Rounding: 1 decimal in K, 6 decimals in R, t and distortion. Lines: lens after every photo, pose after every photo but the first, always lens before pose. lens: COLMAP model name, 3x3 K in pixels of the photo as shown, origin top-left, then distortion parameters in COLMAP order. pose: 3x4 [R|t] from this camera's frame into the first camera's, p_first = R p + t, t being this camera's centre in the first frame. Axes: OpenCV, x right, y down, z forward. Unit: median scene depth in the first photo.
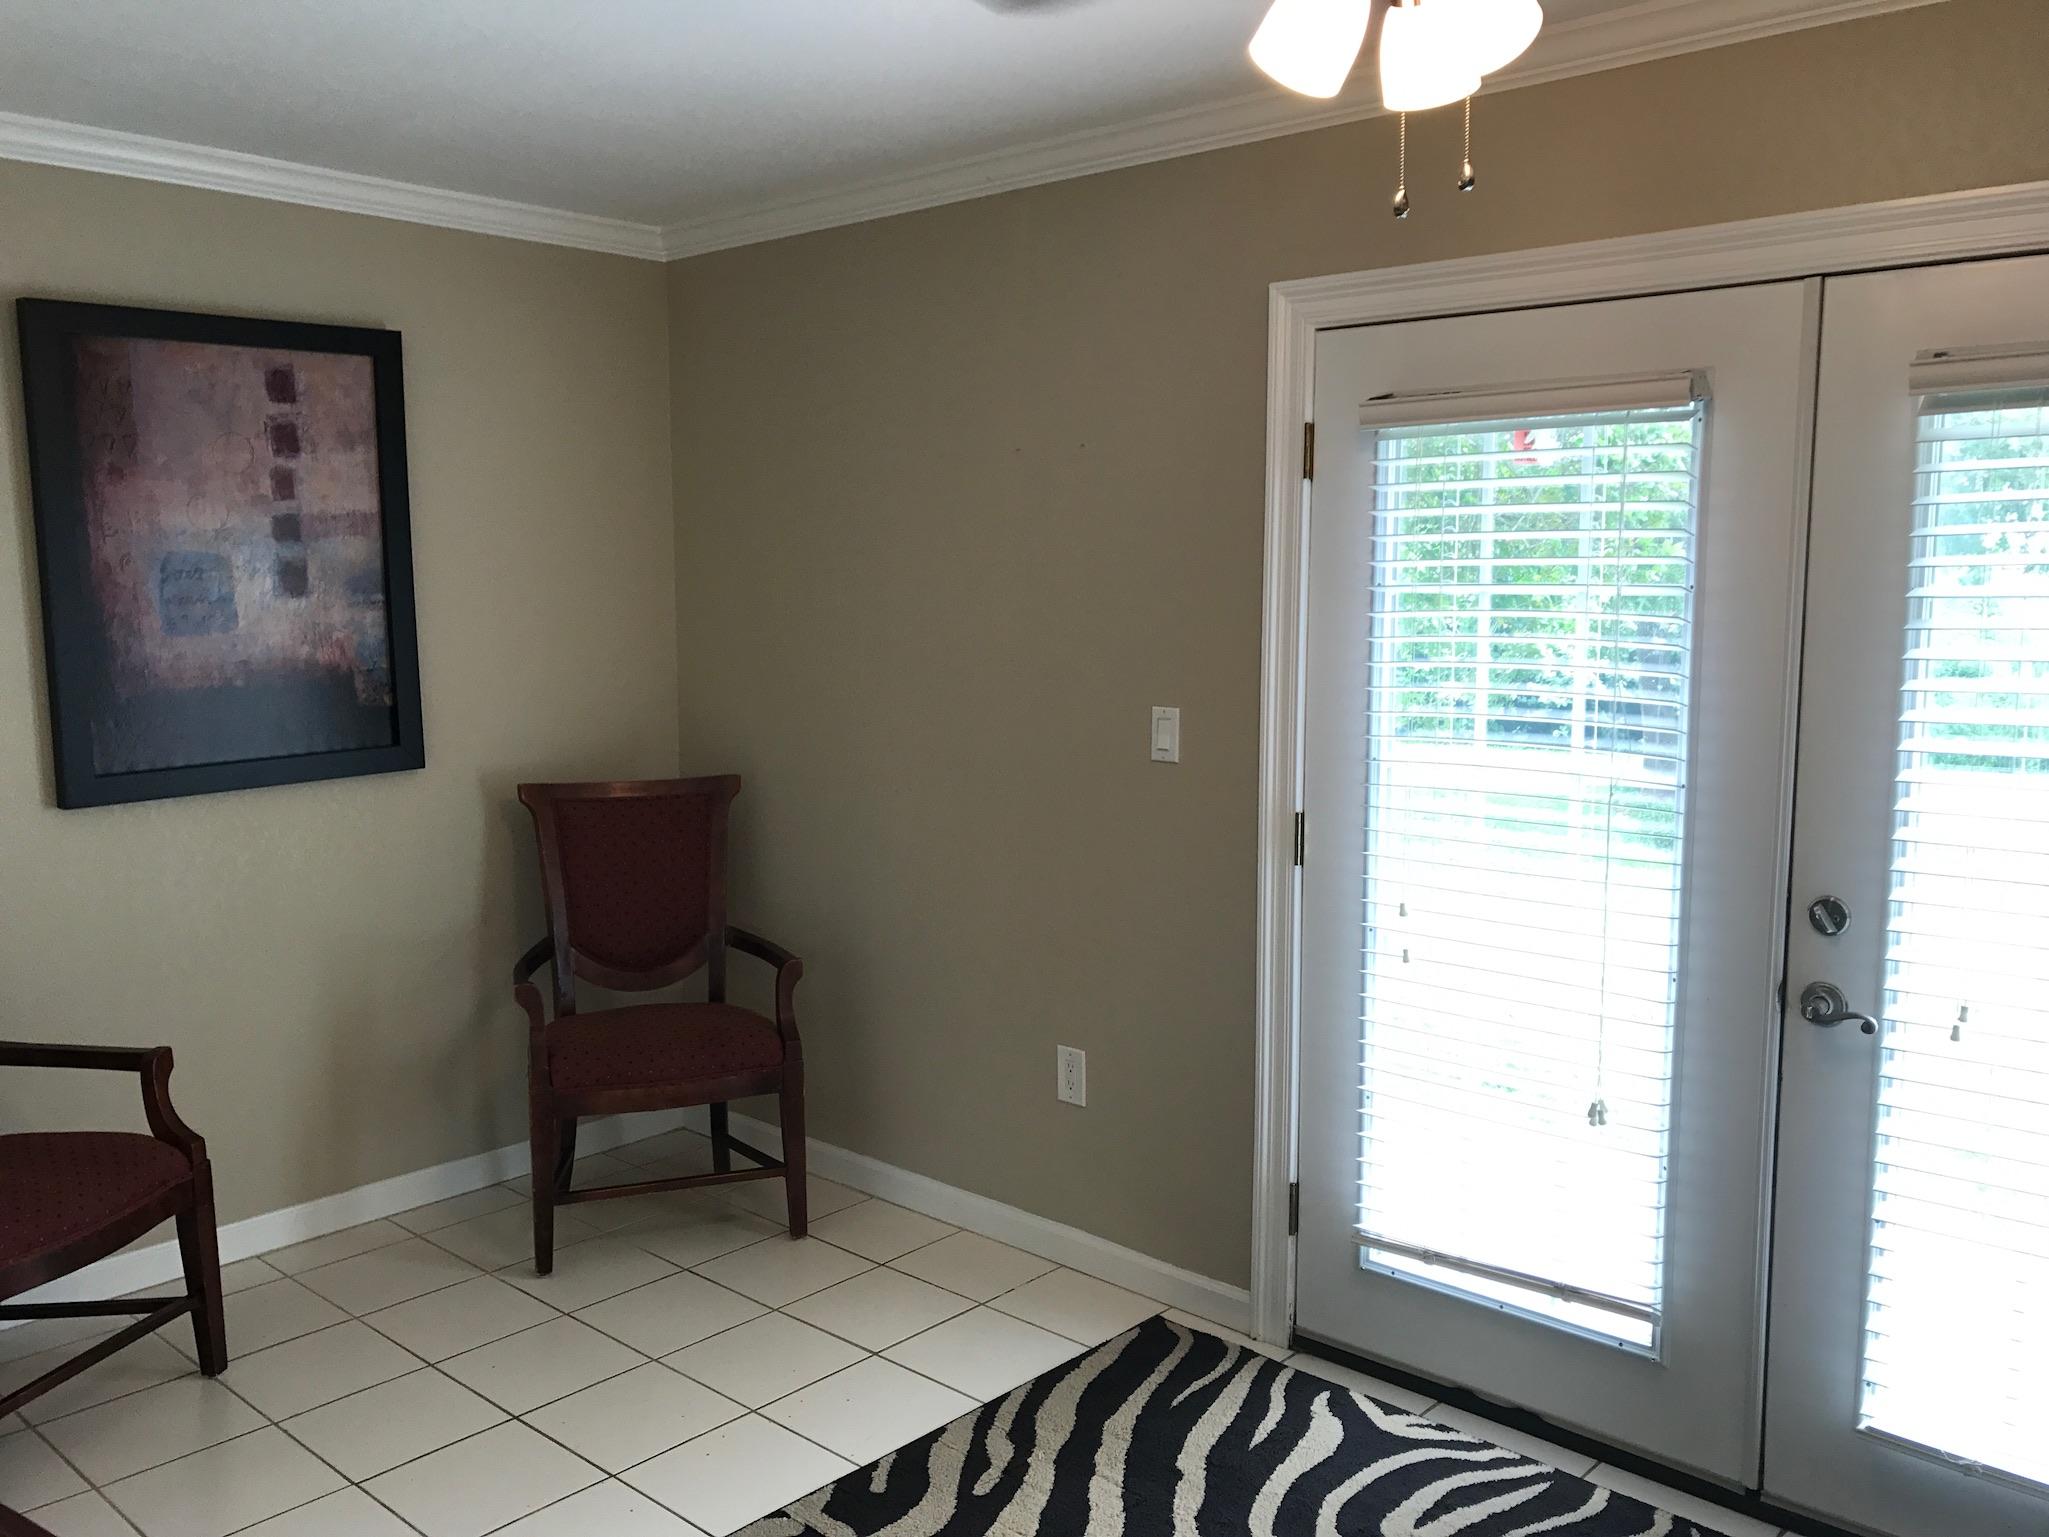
lens RADIAL K [[1691.0, 0, 985.9], [0, 1691.0, 768.5], [0, 0, 1]] dist [0.012062, 0.000907]
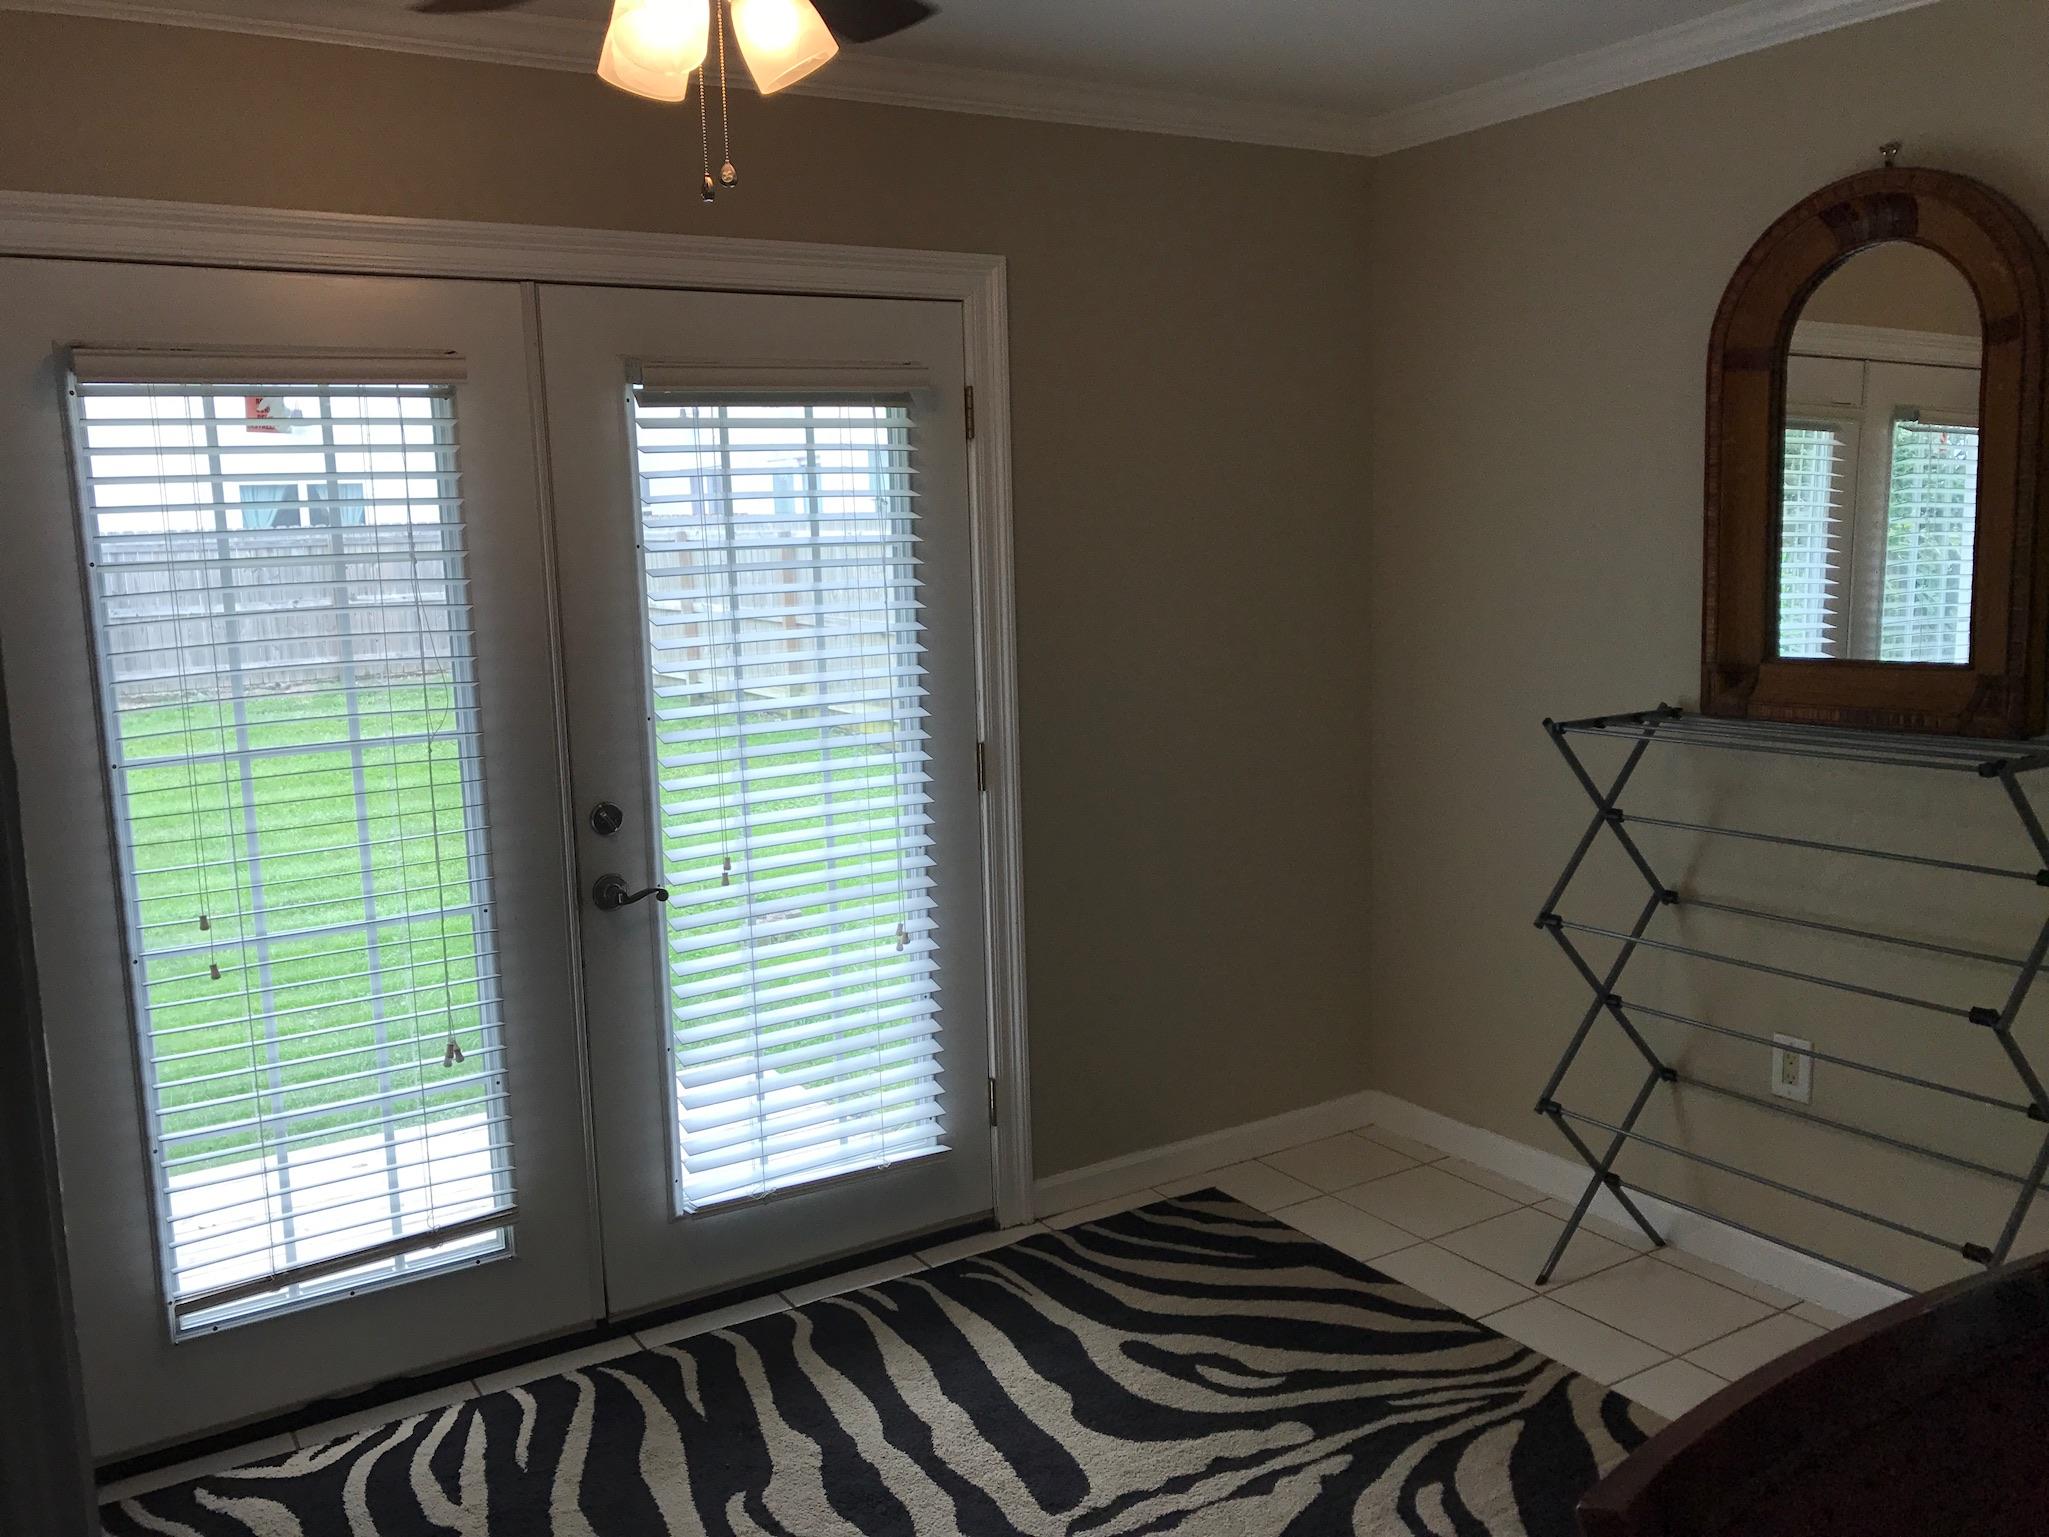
lens RADIAL K [[1691.0, 0, 985.9], [0, 1691.0, 768.5], [0, 0, 1]] dist [0.012062, 0.000907]
pose [[0.282013, -0.143361, 0.948639, -0.505201], [0.151796, 0.982986, 0.103425, -0.028590], [-0.947326, 0.114833, 0.298976, 0.341016]]
